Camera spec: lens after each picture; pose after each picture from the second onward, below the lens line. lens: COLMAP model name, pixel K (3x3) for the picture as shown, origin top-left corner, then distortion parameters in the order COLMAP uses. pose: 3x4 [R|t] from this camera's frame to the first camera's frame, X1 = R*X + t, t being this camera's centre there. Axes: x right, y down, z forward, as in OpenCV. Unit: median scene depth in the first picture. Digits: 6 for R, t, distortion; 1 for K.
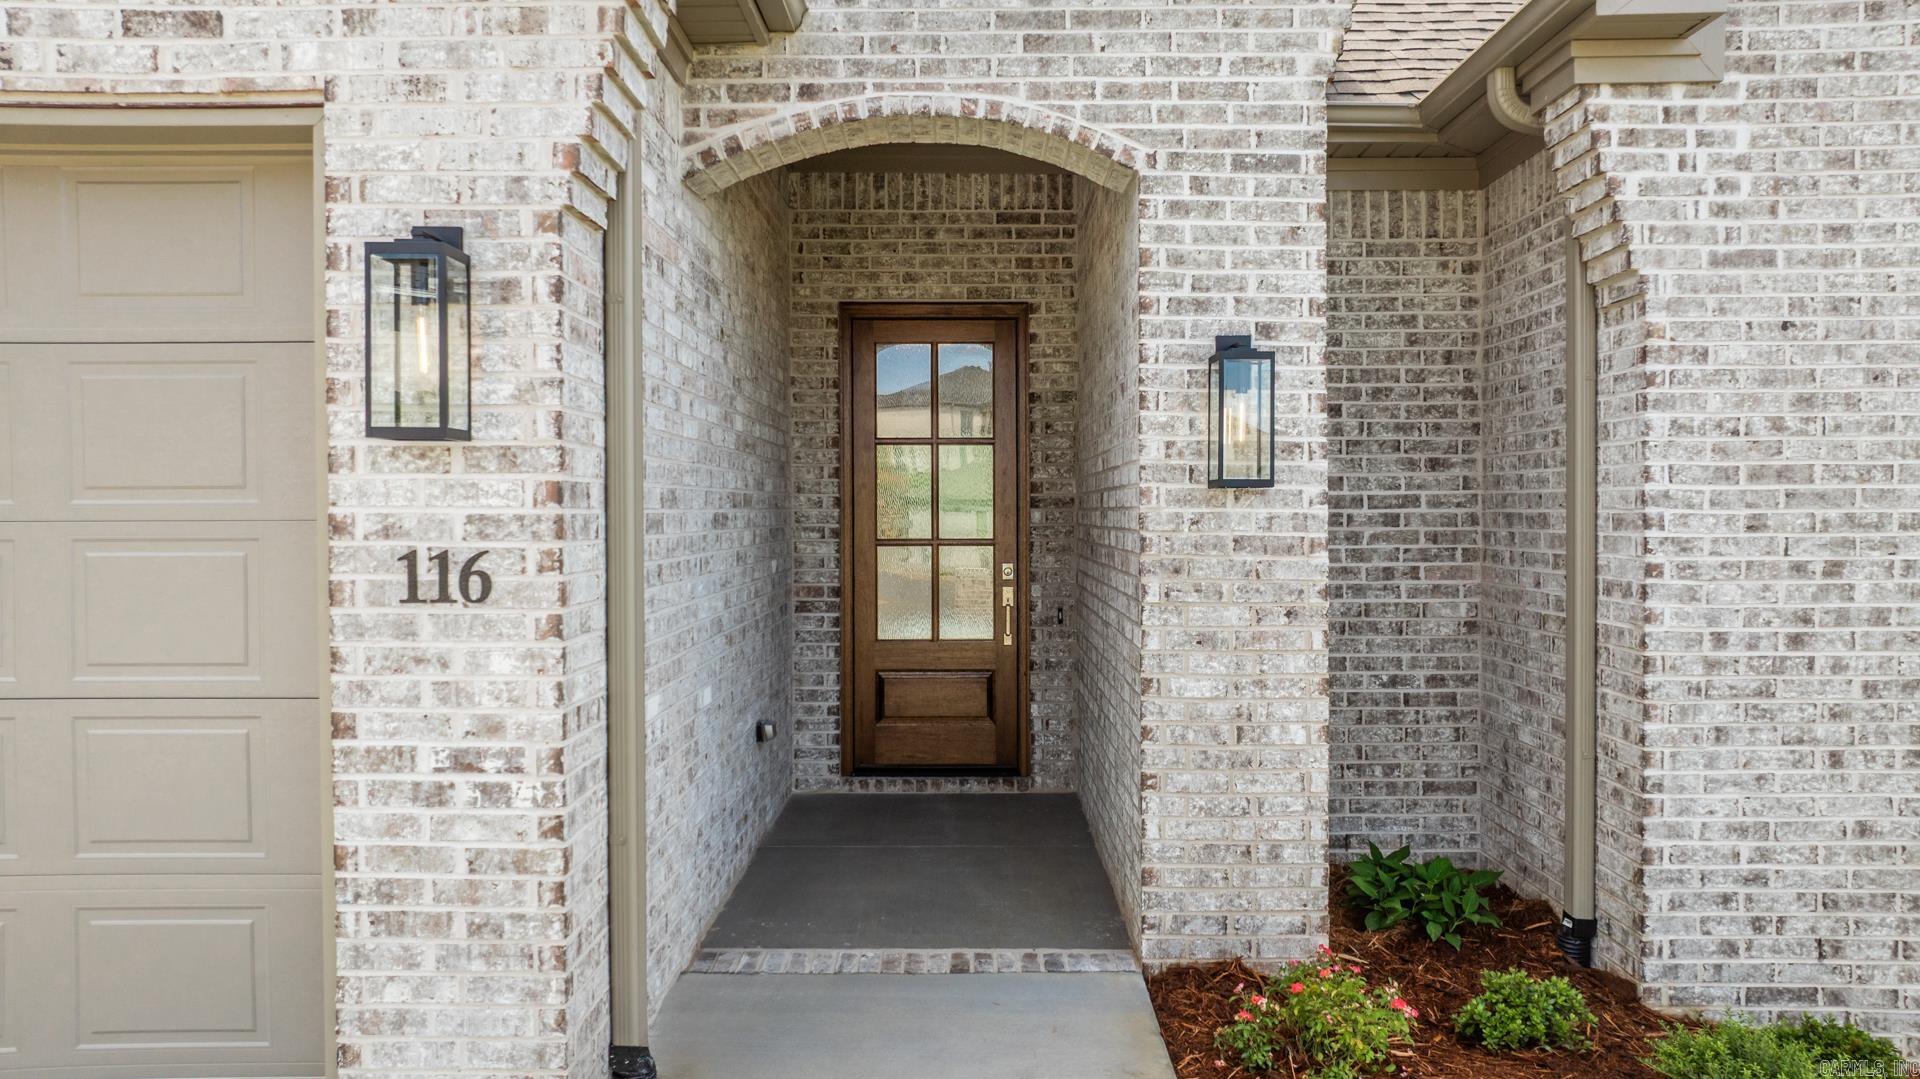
lens RADIAL K [[1351.1, 0, 958.7], [0, 1351.1, 540.5], [0, 0, 1]] dist [-0.024303, 0.010395]
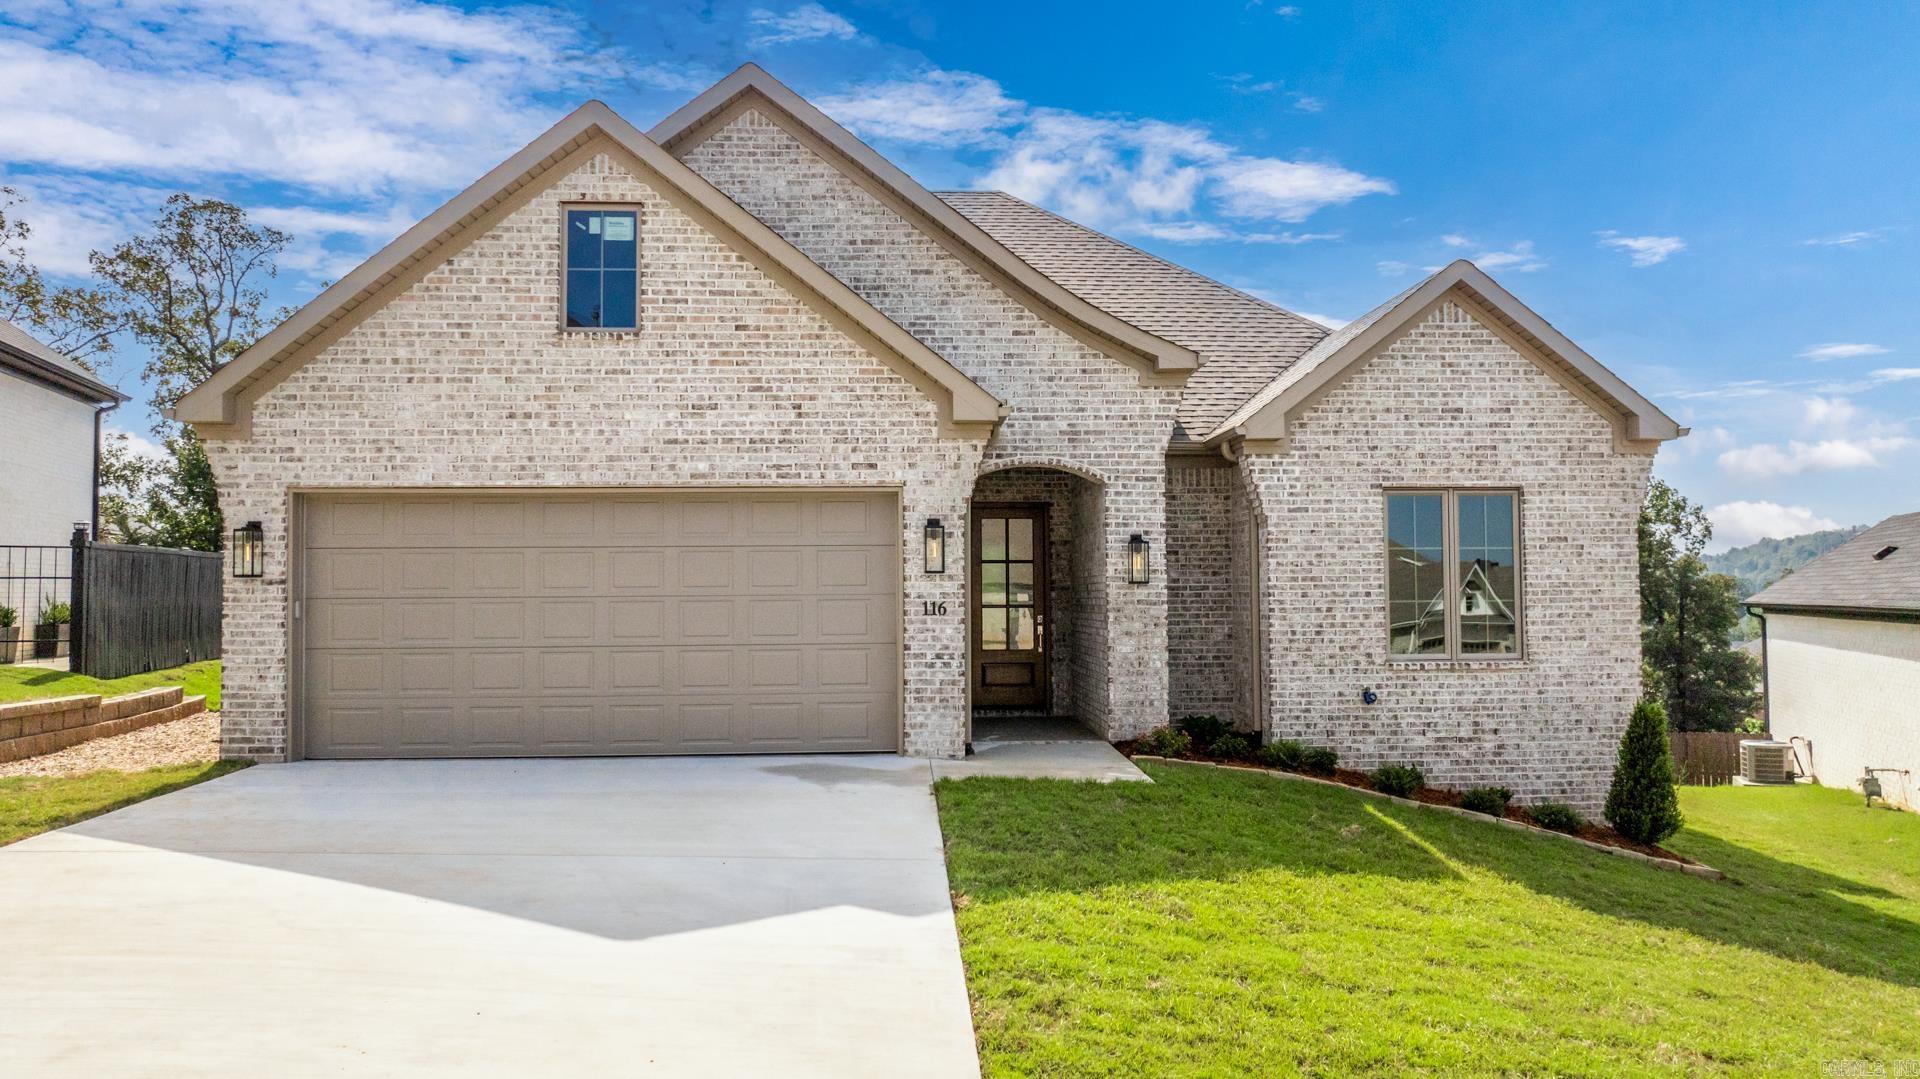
lens RADIAL K [[1351.1, 0, 962.1], [0, 1351.1, 544.2], [0, 0, 1]] dist [-0.024303, 0.010395]
pose [[0.997912, -0.000105, 0.064595, -0.394095], [0.003991, 0.998189, -0.060024, 0.054237], [-0.064472, 0.060156, 0.996105, -2.056837]]
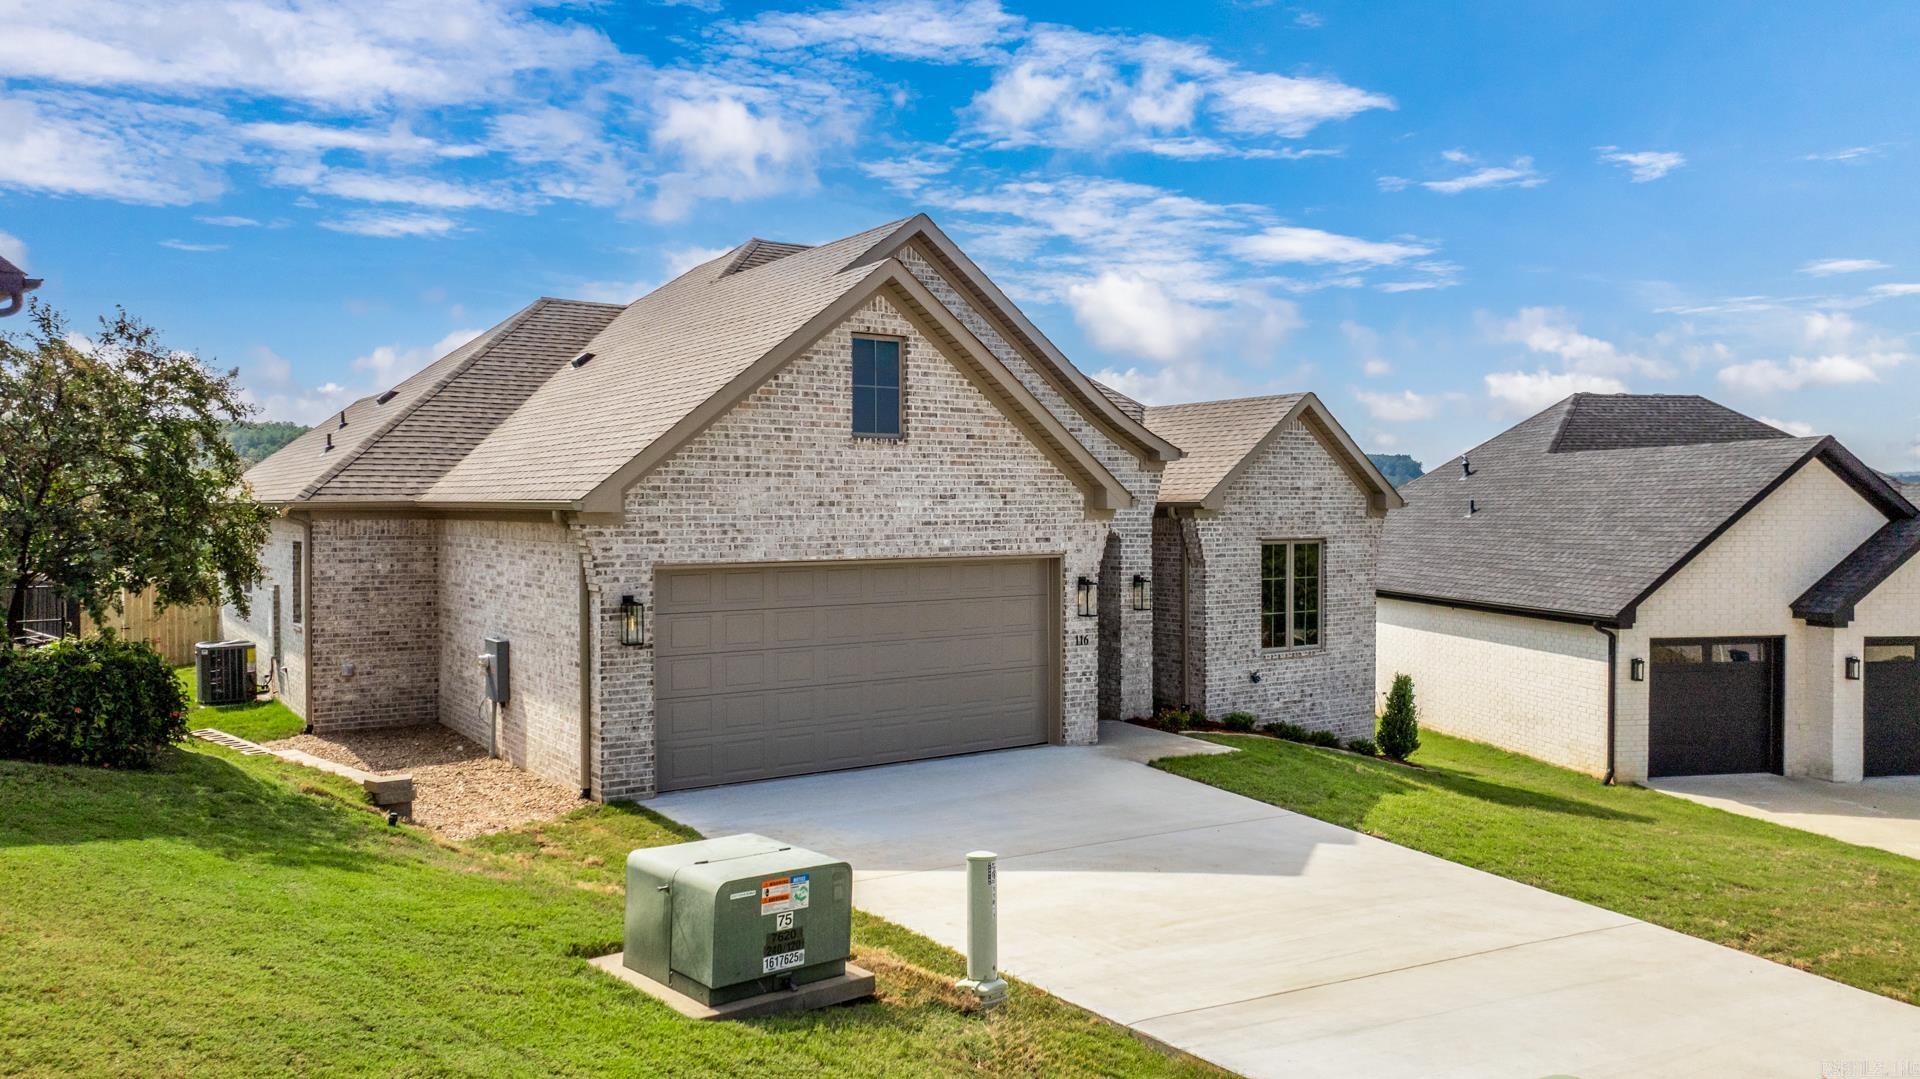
lens RADIAL K [[1351.1, 0, 965.0], [0, 1351.1, 540.1], [0, 0, 1]] dist [-0.024303, 0.010395]
pose [[0.821814, -0.011357, 0.569643, -2.772969], [0.010876, 0.999932, 0.004245, -0.291345], [-0.569653, 0.002707, 0.821881, -2.308123]]
